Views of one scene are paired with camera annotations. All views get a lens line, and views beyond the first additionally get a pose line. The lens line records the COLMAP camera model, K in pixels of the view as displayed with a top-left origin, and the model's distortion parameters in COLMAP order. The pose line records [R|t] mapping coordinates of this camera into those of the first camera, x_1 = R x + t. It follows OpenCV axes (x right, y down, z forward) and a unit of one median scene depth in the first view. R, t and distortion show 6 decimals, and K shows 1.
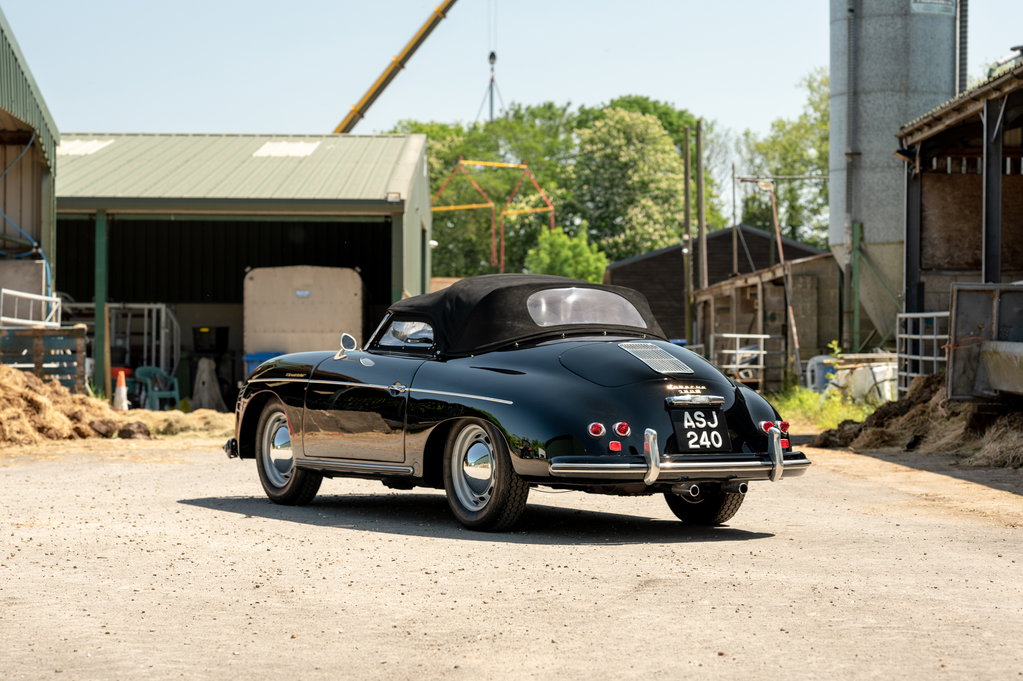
lens RADIAL K [[2420.8, 0, 511.5], [0, 2420.8, 340.5], [0, 0, 1]] dist [0.000727, 0.062298]
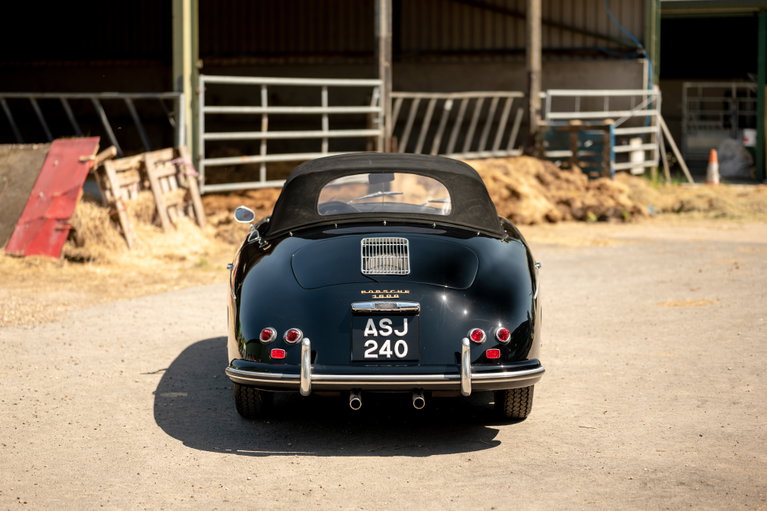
lens RADIAL K [[1811.8, 0, 383.5], [0, 1811.8, 255.5], [0, 0, 1]] dist [0.036654, -0.428283]
pose [[0.862947, 0.040729, -0.503650, 0.161225], [0.008623, 0.995414, 0.095270, -0.023597], [0.505220, -0.086556, 0.858639, 0.142060]]
